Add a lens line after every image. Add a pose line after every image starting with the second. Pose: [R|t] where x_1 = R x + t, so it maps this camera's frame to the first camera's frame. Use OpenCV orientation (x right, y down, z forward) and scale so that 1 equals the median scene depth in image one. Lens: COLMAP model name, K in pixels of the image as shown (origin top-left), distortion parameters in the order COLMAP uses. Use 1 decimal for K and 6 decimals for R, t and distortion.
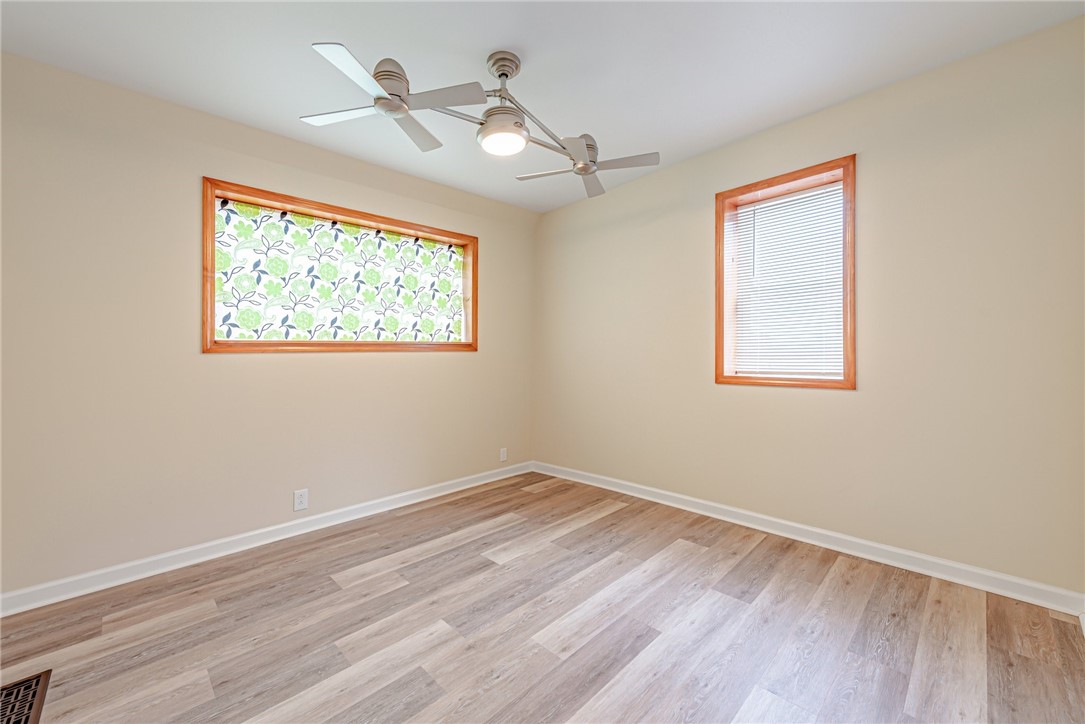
lens RADIAL K [[427.4, 0, 542.9], [0, 427.4, 356.6], [0, 0, 1]] dist [-0.008068, -0.001352]
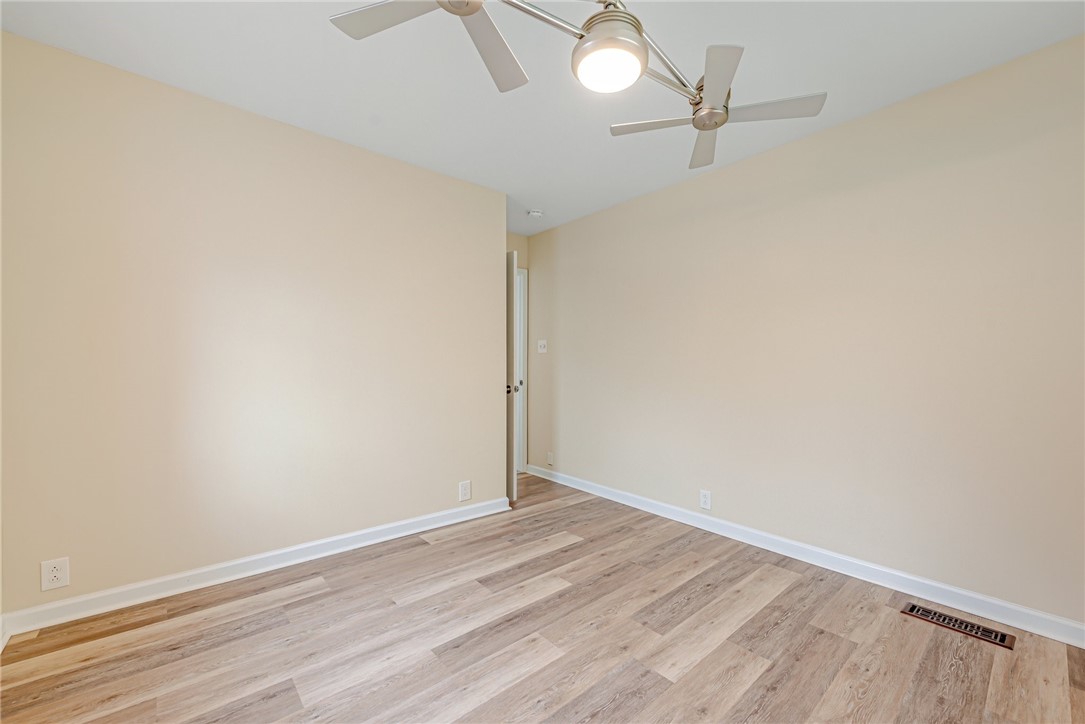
lens RADIAL K [[427.4, 0, 542.2], [0, 427.4, 360.8], [0, 0, 1]] dist [-0.008068, -0.001352]
pose [[-0.997240, 0.013862, 0.072944, -0.056405], [0.014488, 0.999863, 0.008053, -0.018029], [-0.072823, 0.009087, -0.997304, 1.985039]]
